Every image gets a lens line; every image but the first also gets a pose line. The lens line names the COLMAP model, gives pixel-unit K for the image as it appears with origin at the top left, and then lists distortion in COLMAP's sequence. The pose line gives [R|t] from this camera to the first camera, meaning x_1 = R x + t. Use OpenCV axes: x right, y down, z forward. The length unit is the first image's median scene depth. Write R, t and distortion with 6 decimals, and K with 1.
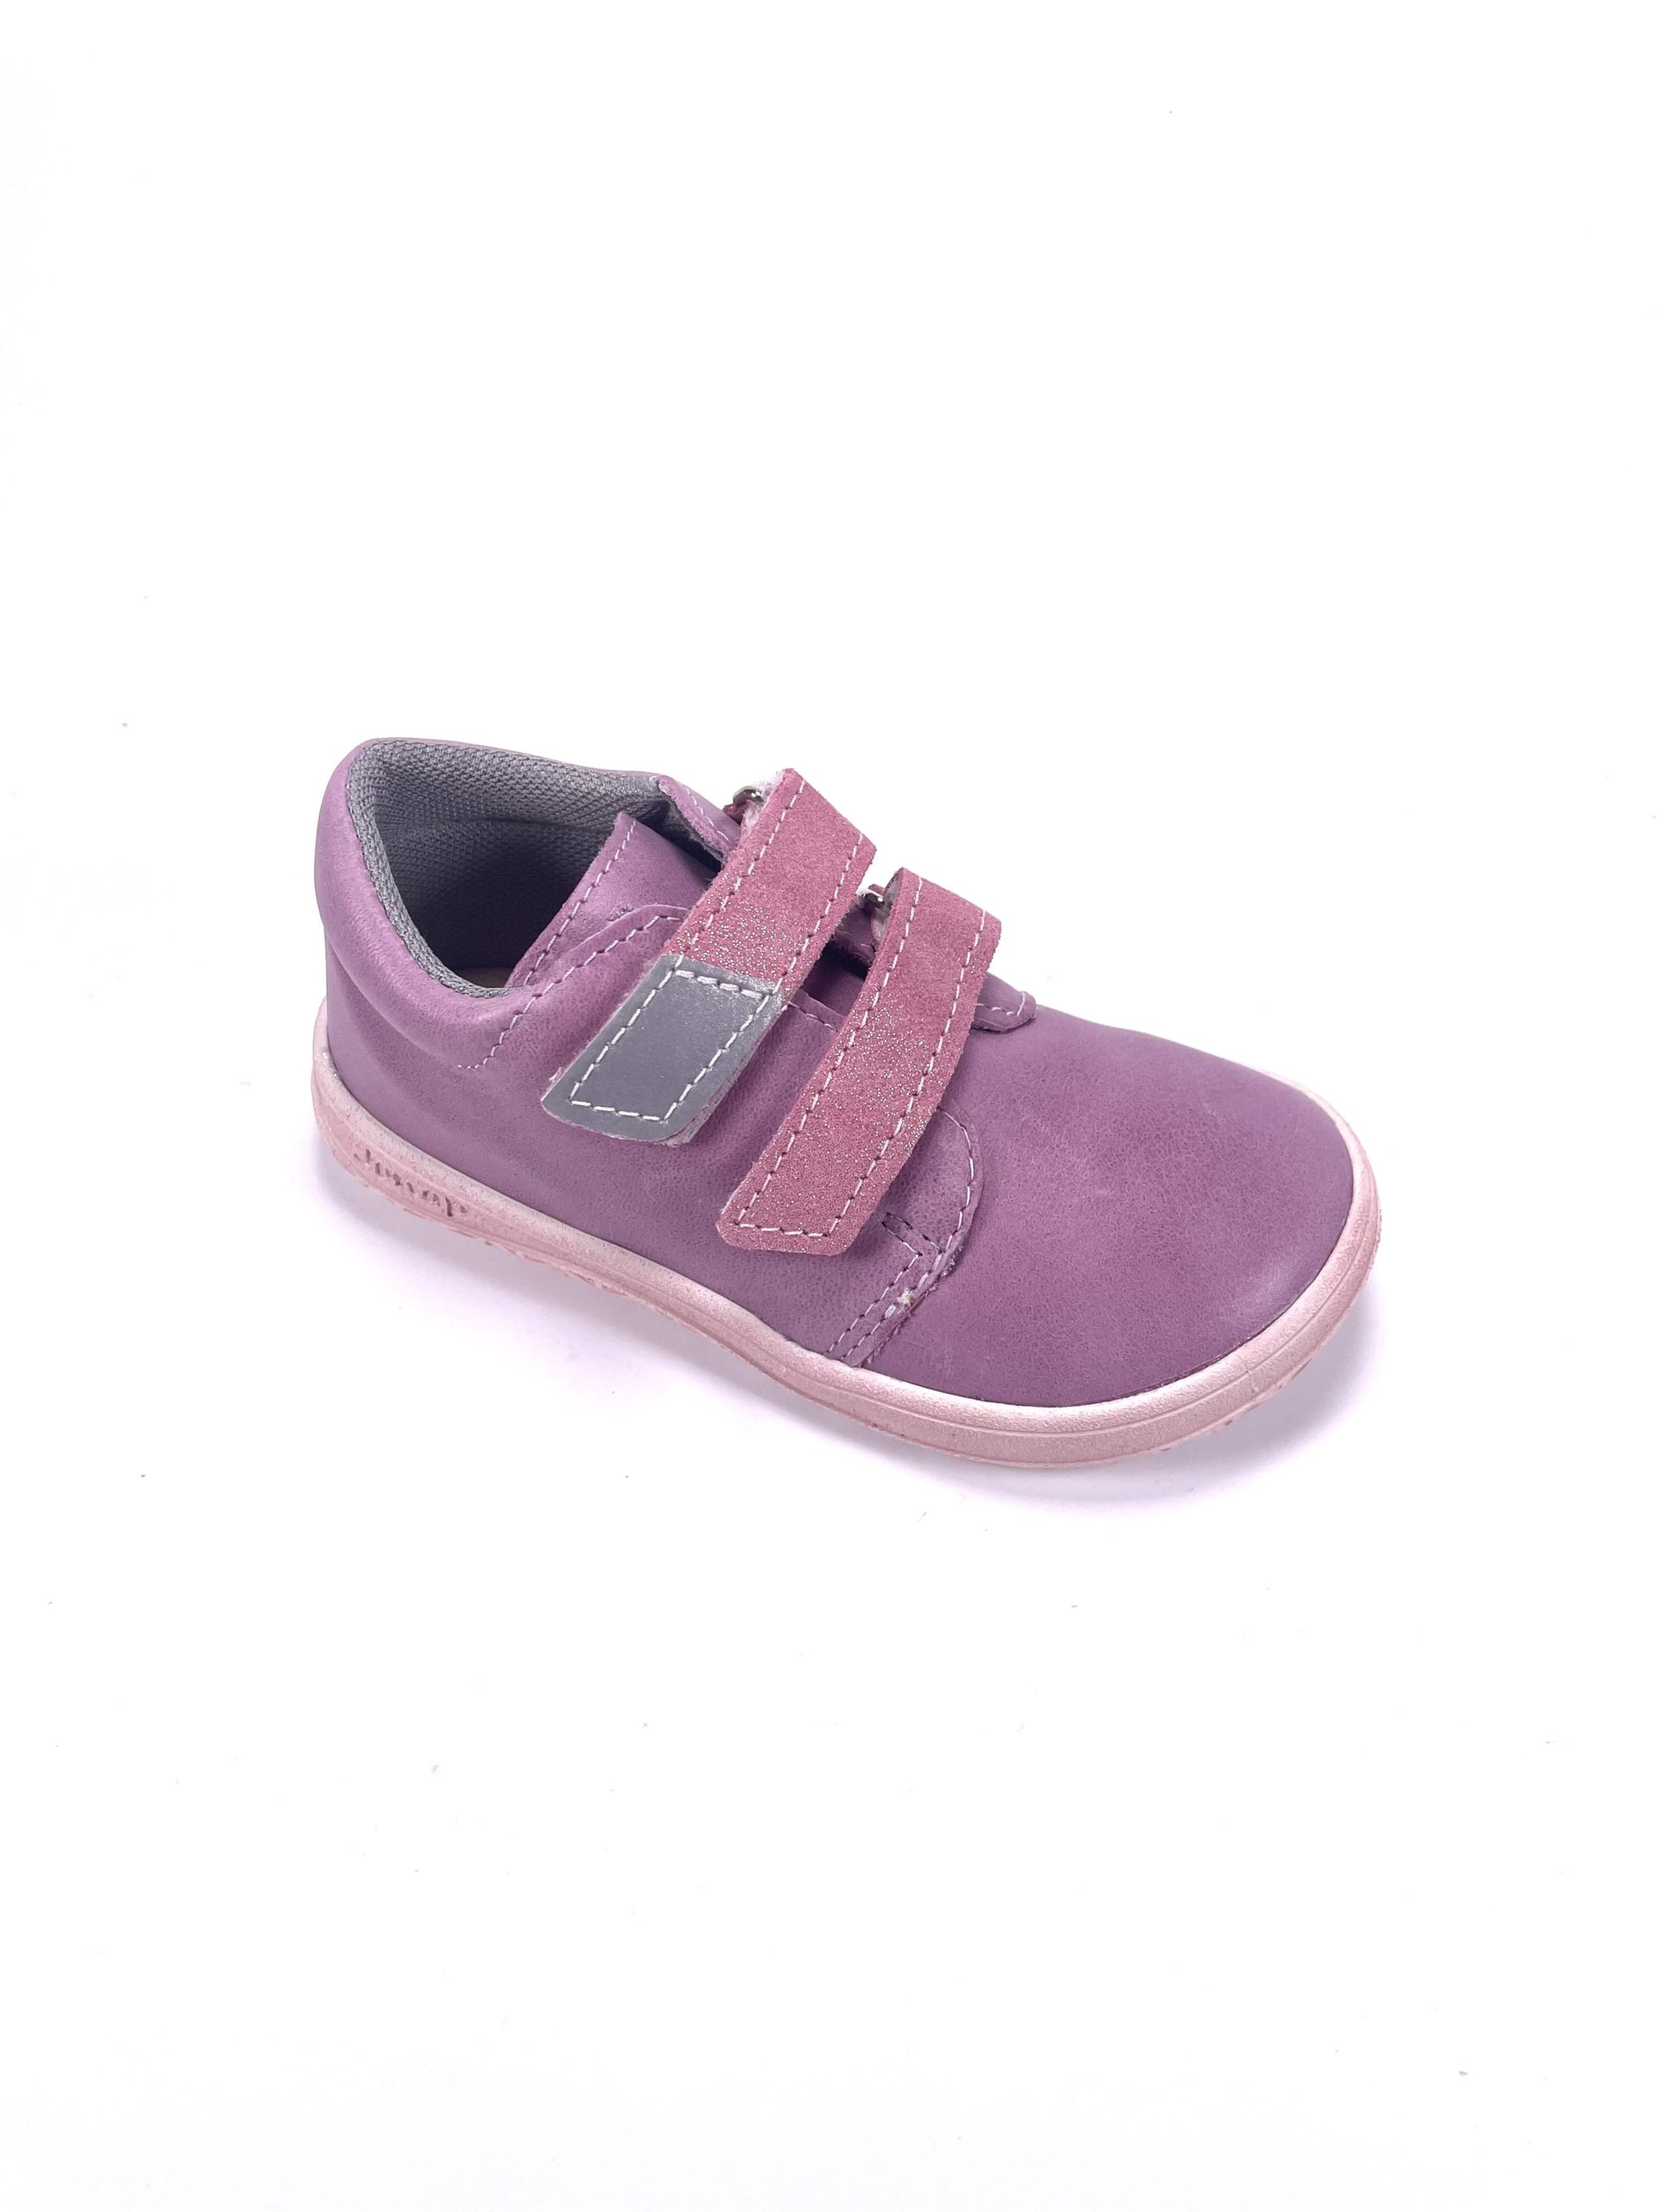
lens RADIAL K [[1378.1, 0, 834.4], [0, 1378.1, 1057.8], [0, 0, 1]] dist [0.030509, -0.188881]
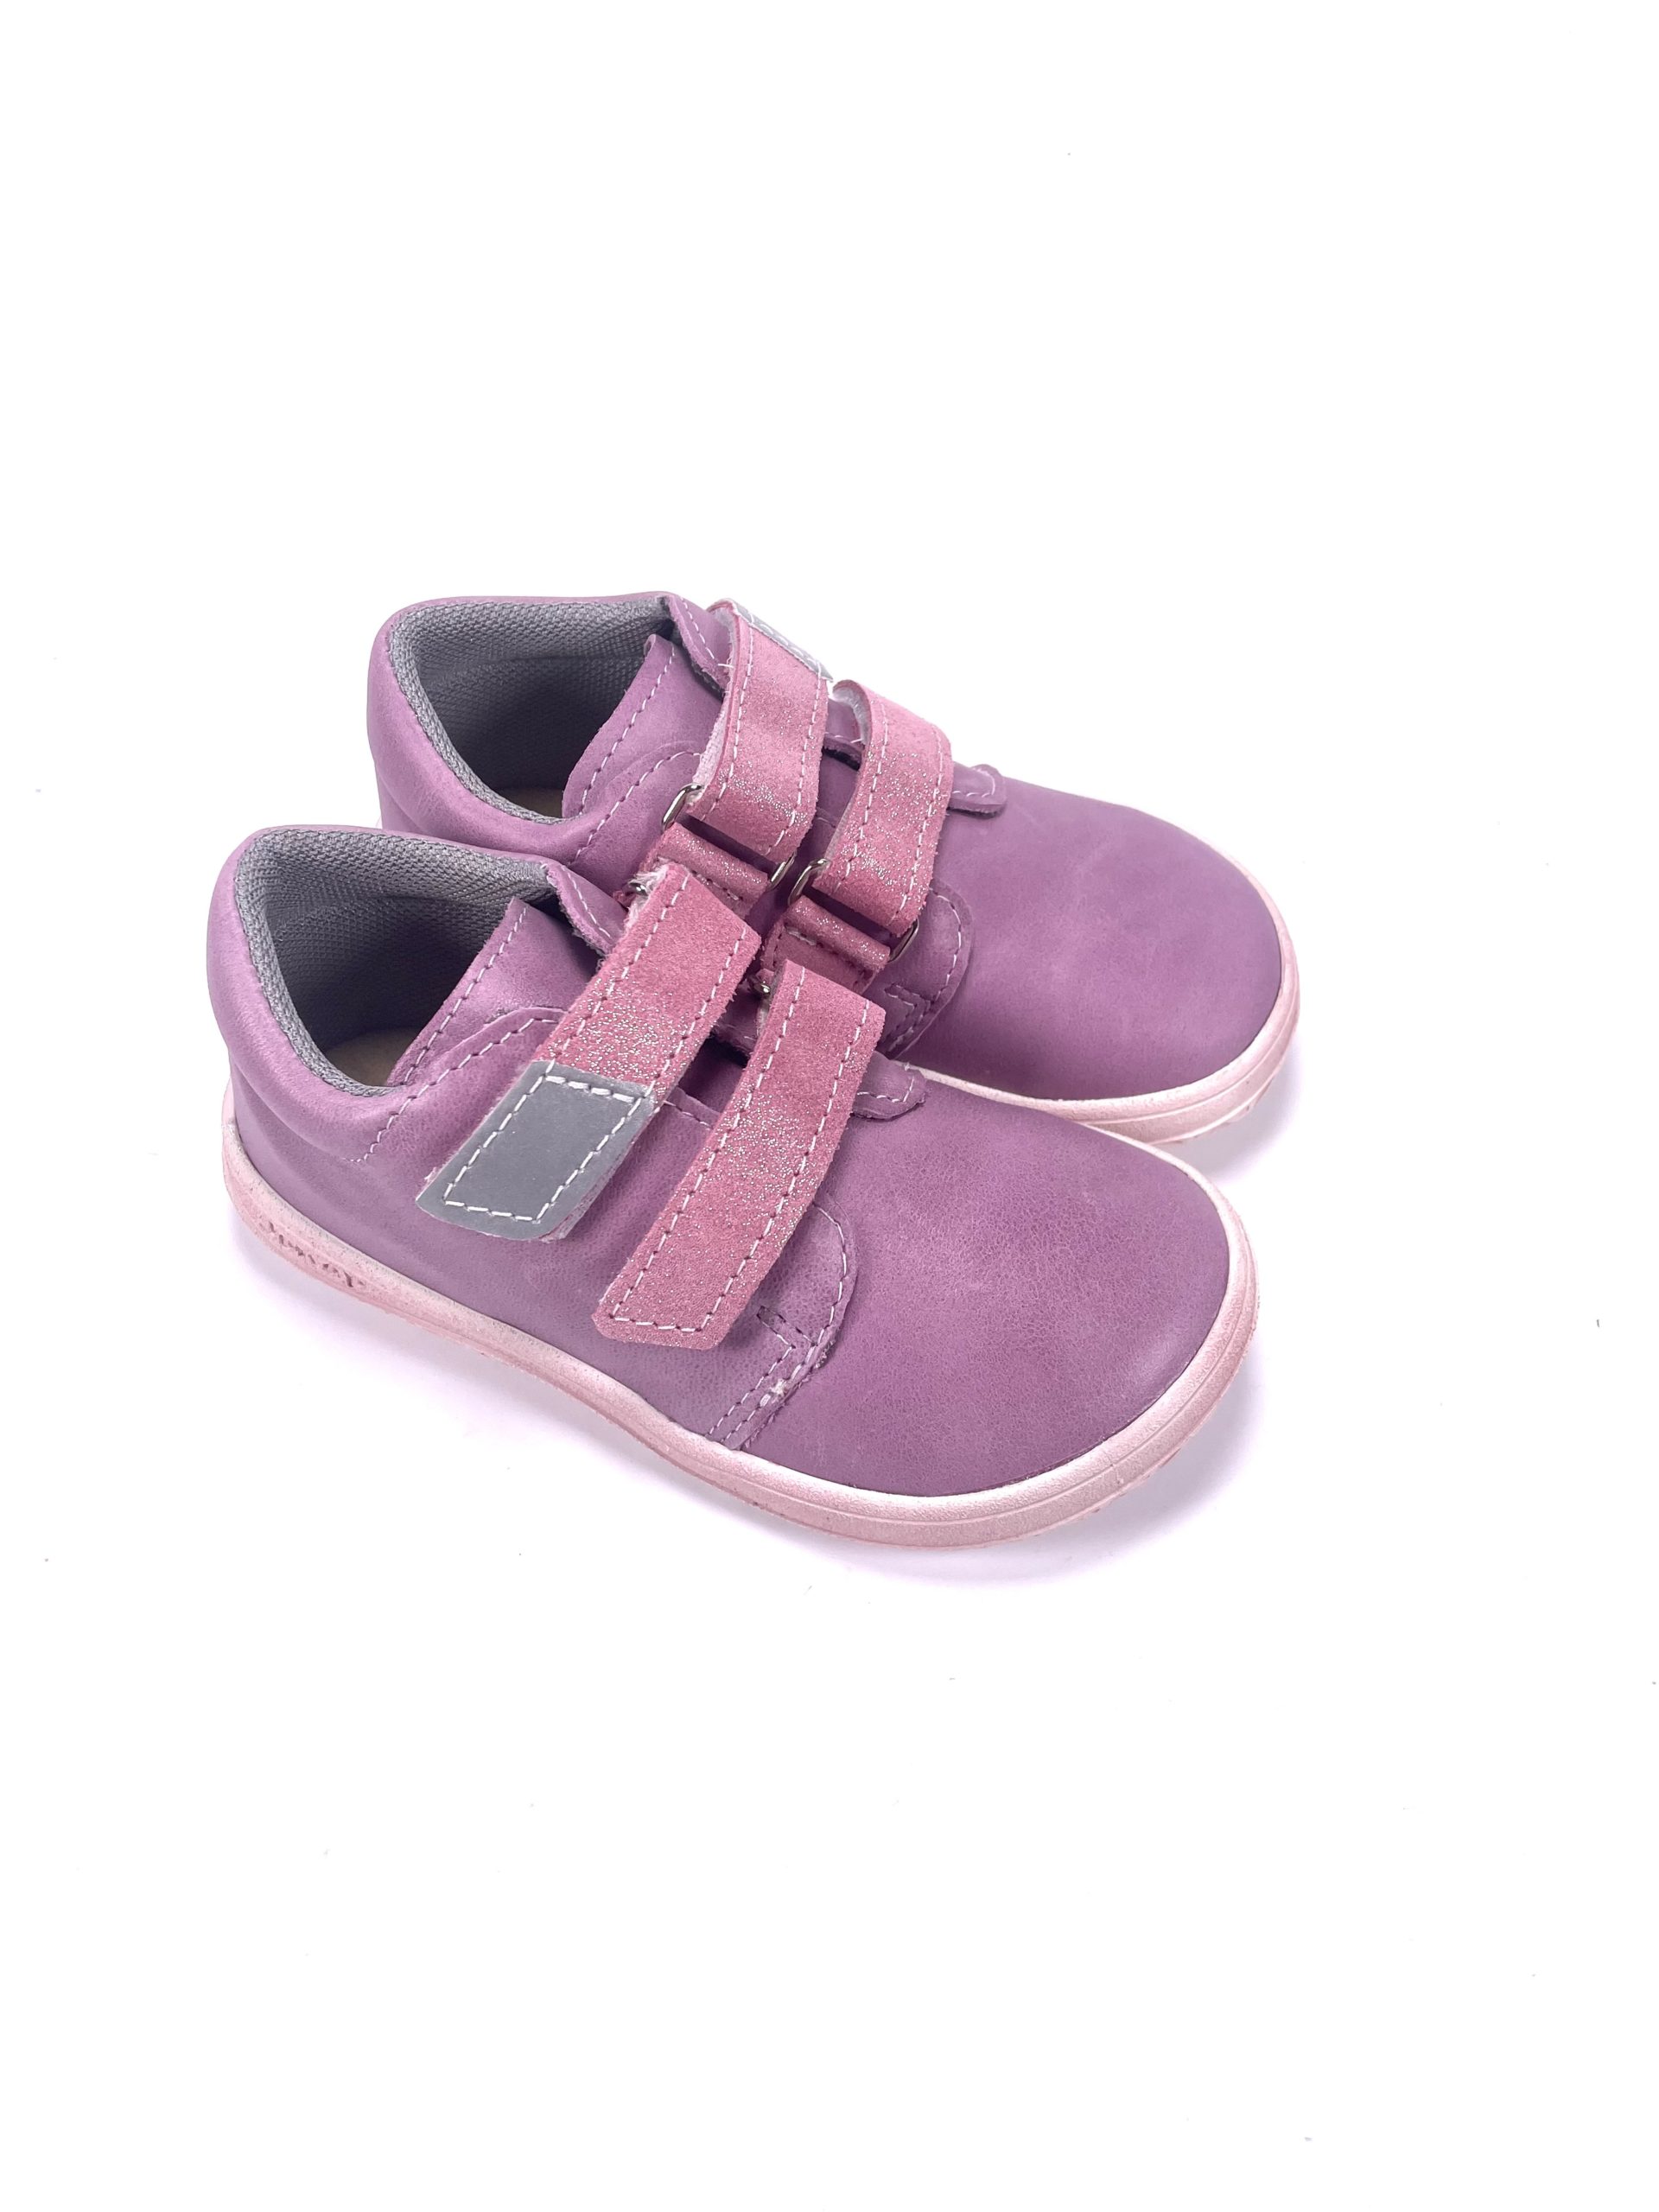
lens RADIAL K [[1378.1, 0, 834.4], [0, 1378.1, 1057.8], [0, 0, 1]] dist [0.030509, -0.188881]
pose [[0.999926, 0.010398, -0.006295, 0.096470], [-0.010215, 0.999542, 0.028469, -0.100419], [0.006589, -0.028402, 0.999575, -0.015053]]
